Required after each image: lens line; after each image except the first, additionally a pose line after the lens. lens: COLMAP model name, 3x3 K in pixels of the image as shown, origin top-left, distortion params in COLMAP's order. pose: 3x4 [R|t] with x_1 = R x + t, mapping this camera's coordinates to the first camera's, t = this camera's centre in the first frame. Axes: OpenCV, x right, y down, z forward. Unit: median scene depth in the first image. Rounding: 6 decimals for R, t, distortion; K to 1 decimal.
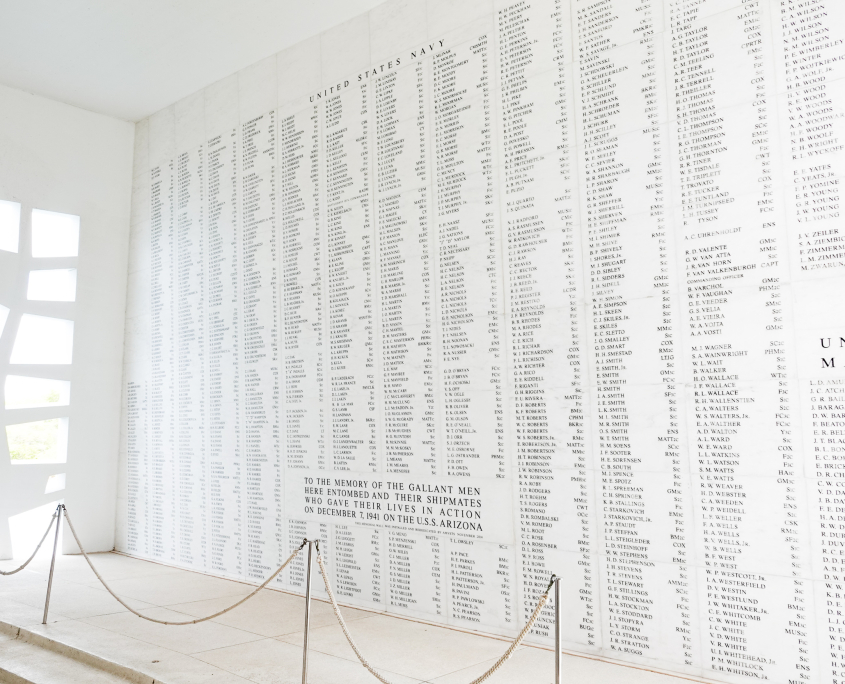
lens RADIAL K [[906.5, 0, 422.7], [0, 906.5, 341.8], [0, 0, 1]] dist [0.004411, 0.000000]
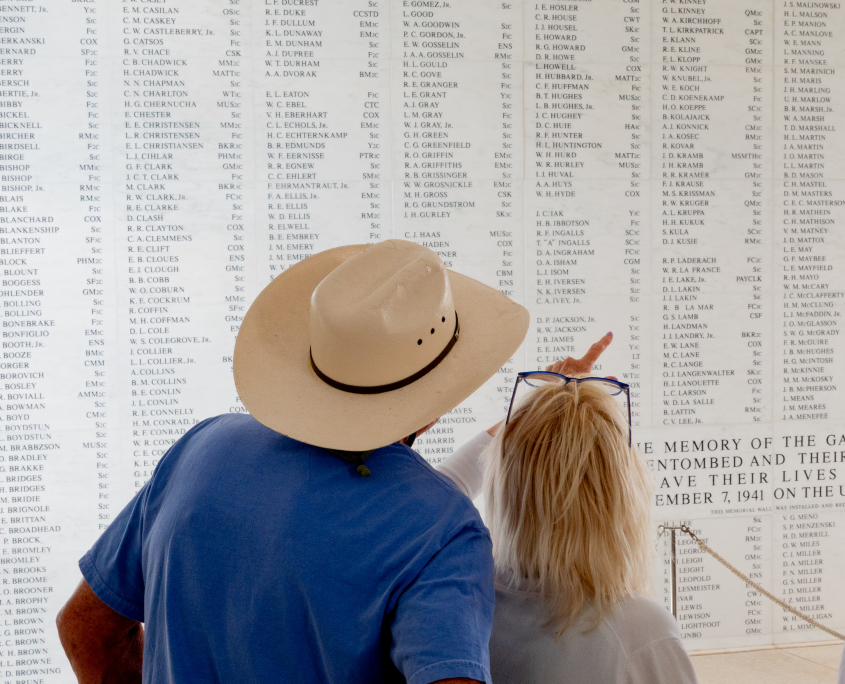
lens RADIAL K [[906.5, 0, 422.5], [0, 906.5, 341.9], [0, 0, 1]] dist [0.004411, 0.000000]
pose [[0.587729, -0.020919, 0.808788, -0.653132], [-0.060699, 0.995708, 0.069863, 0.062603], [-0.806778, -0.090153, 0.583937, 0.825439]]
